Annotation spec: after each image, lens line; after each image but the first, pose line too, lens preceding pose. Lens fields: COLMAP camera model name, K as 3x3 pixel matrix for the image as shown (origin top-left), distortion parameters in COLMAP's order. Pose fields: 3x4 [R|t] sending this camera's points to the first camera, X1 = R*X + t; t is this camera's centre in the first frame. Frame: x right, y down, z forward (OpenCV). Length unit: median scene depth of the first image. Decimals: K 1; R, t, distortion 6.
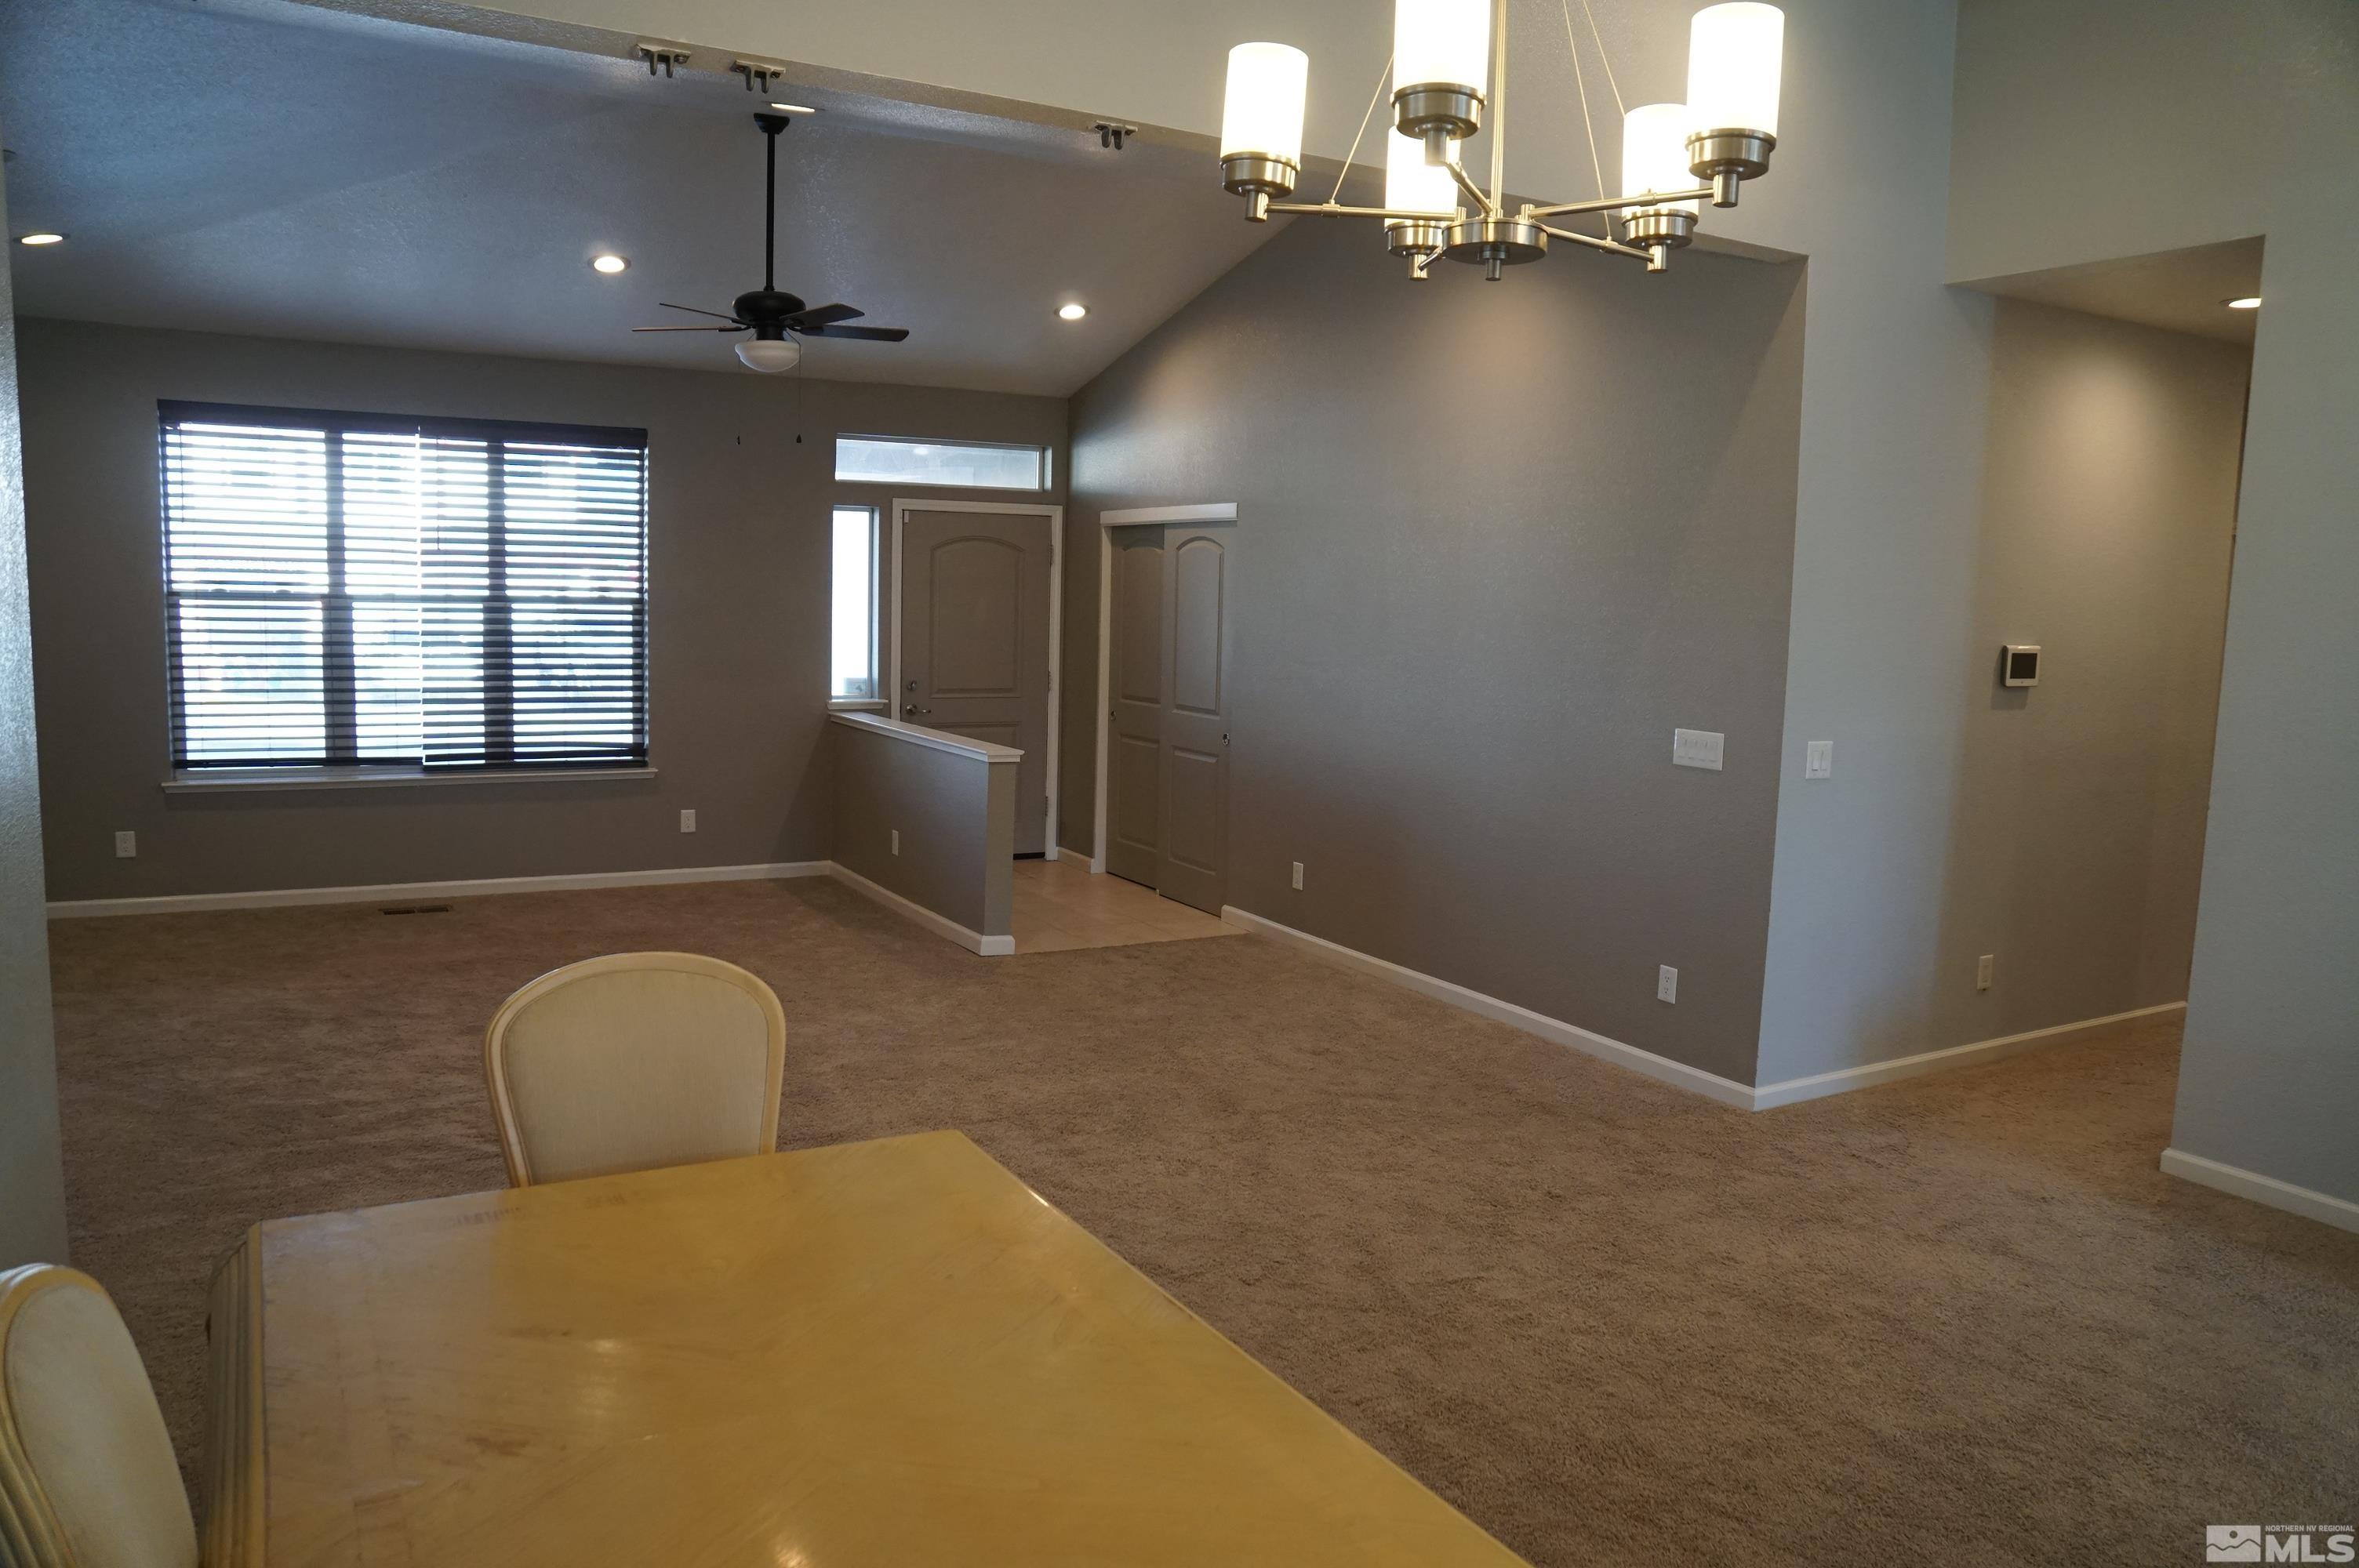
lens RADIAL K [[1665.0, 0, 1212.6], [0, 1665.0, 777.0], [0, 0, 1]] dist [-0.129215, 0.145535]
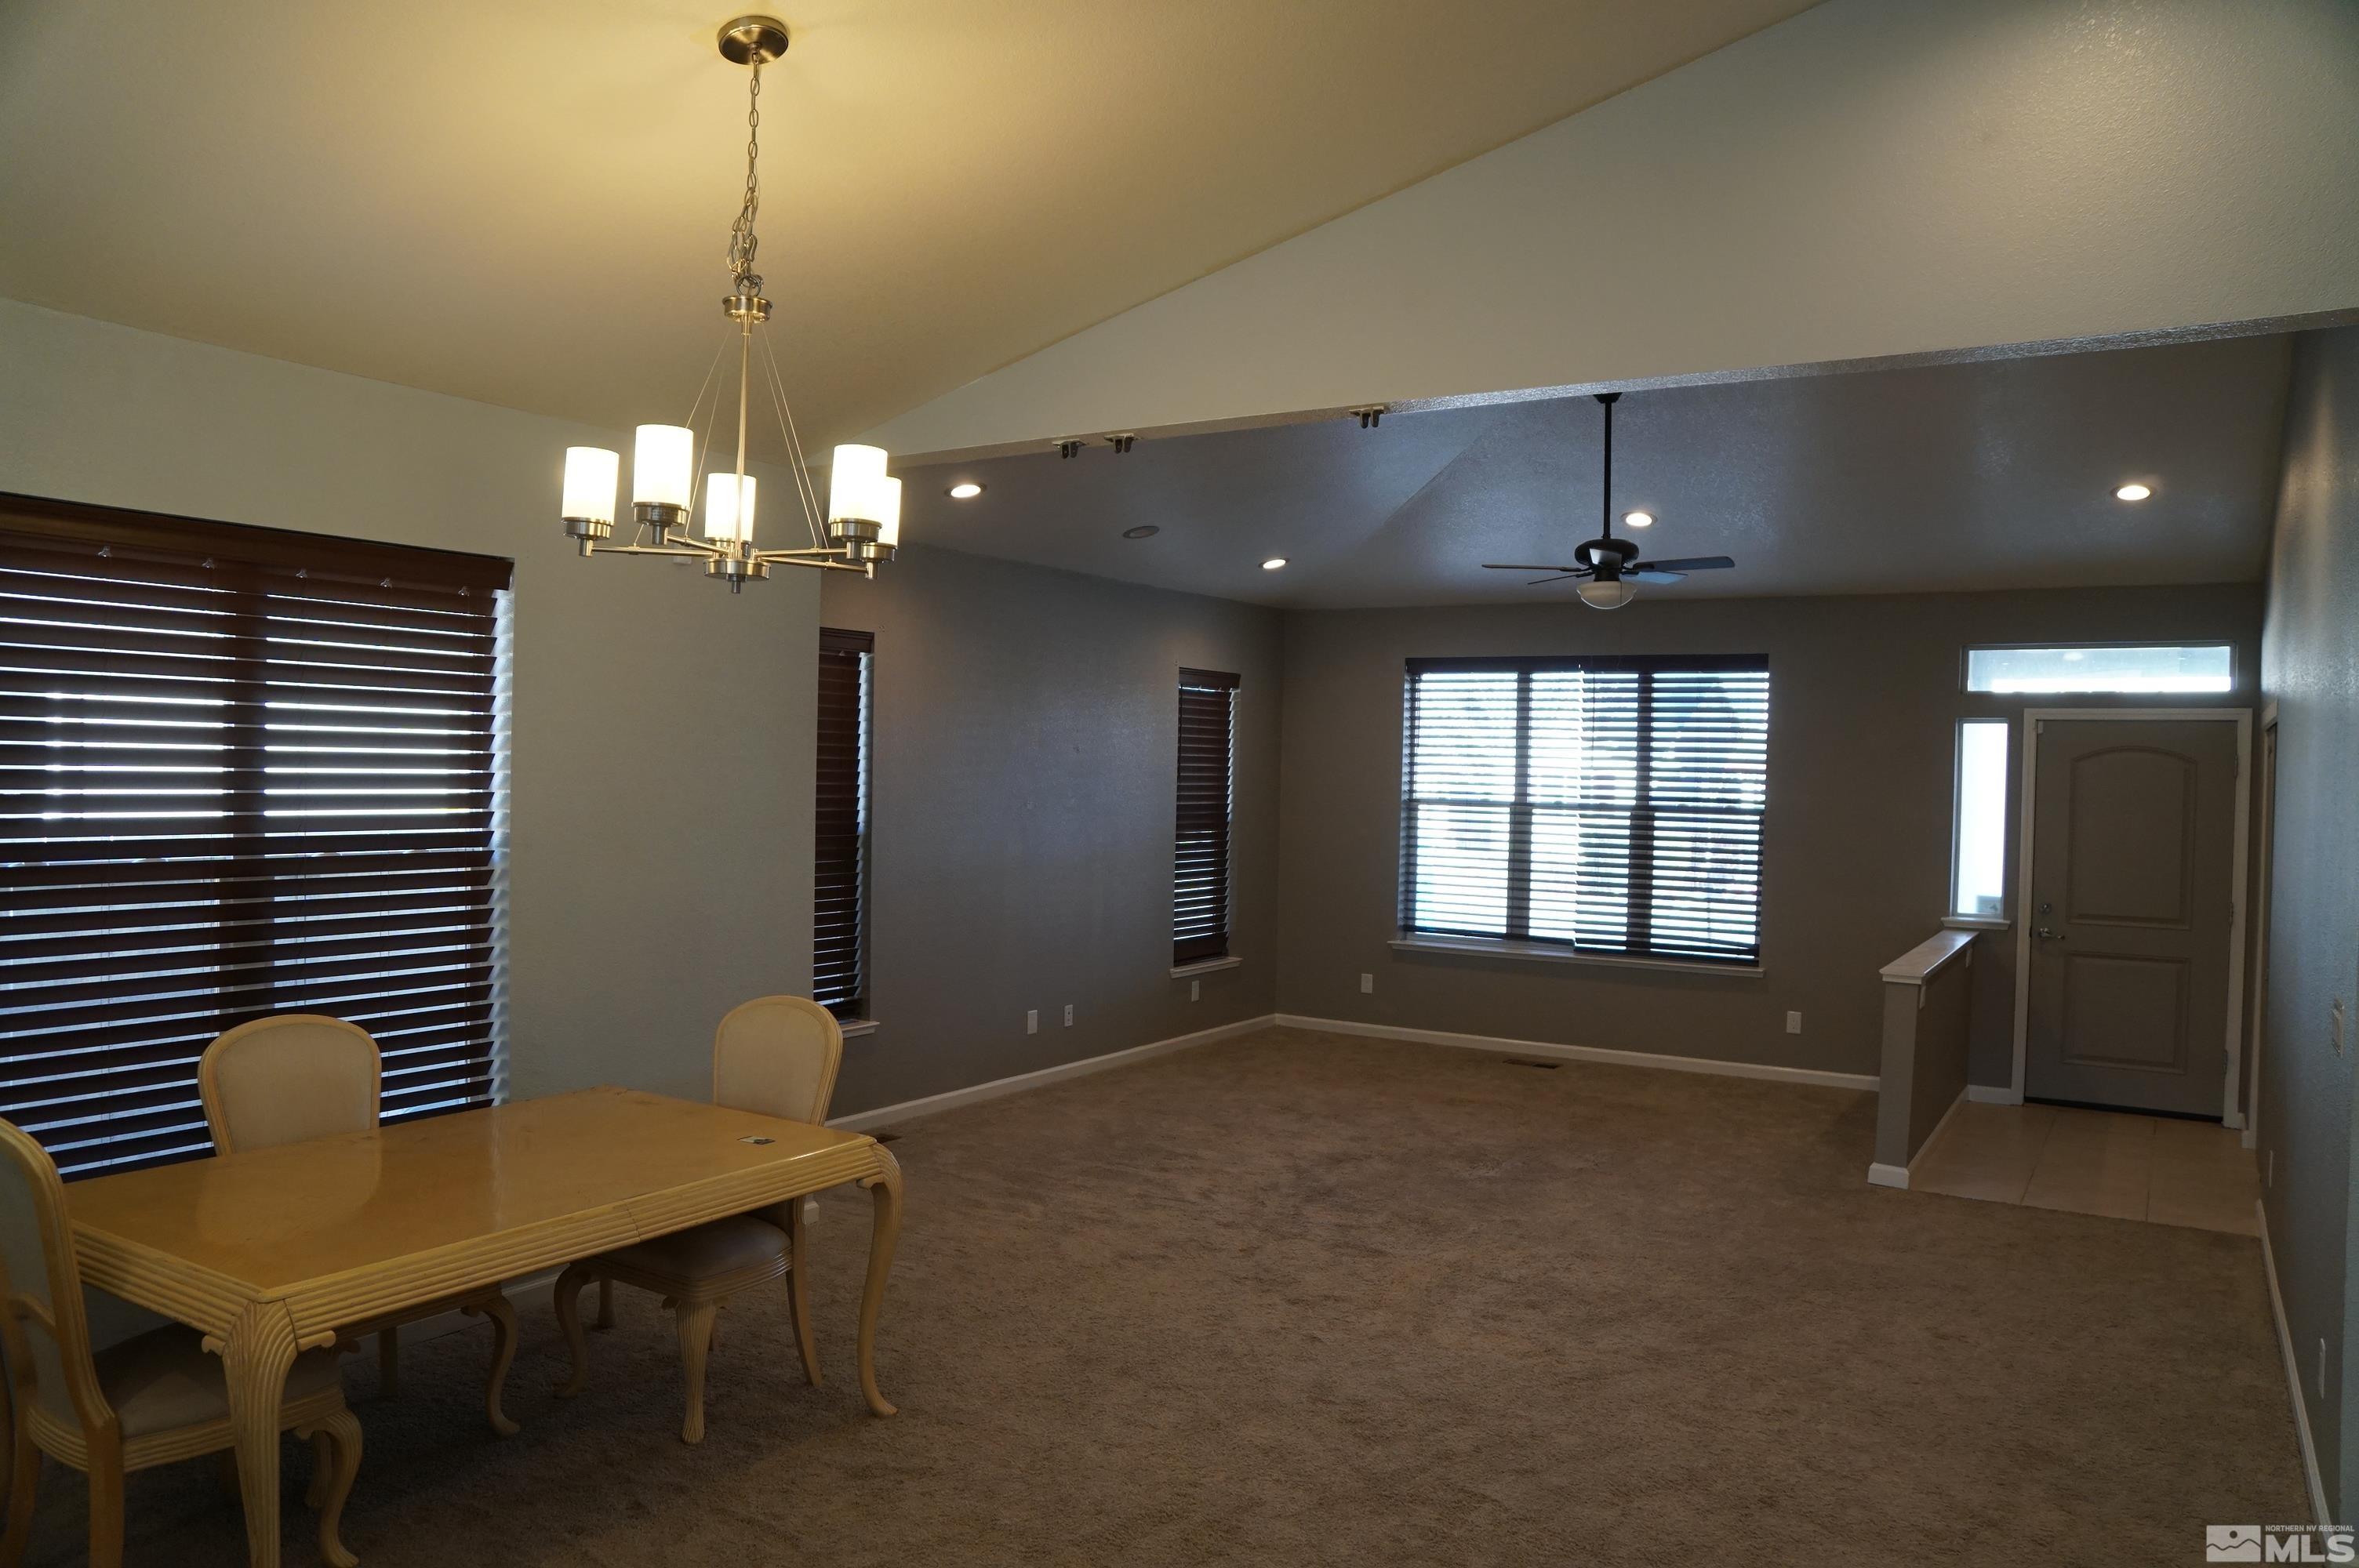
lens RADIAL K [[1665.0, 0, 1212.6], [0, 1665.0, 777.0], [0, 0, 1]] dist [-0.129215, 0.145535]
pose [[0.490022, -0.012819, -0.871616, 0.448110], [-0.109535, 0.991061, -0.076156, -0.009071], [0.864801, 0.132790, 0.484238, 0.176381]]
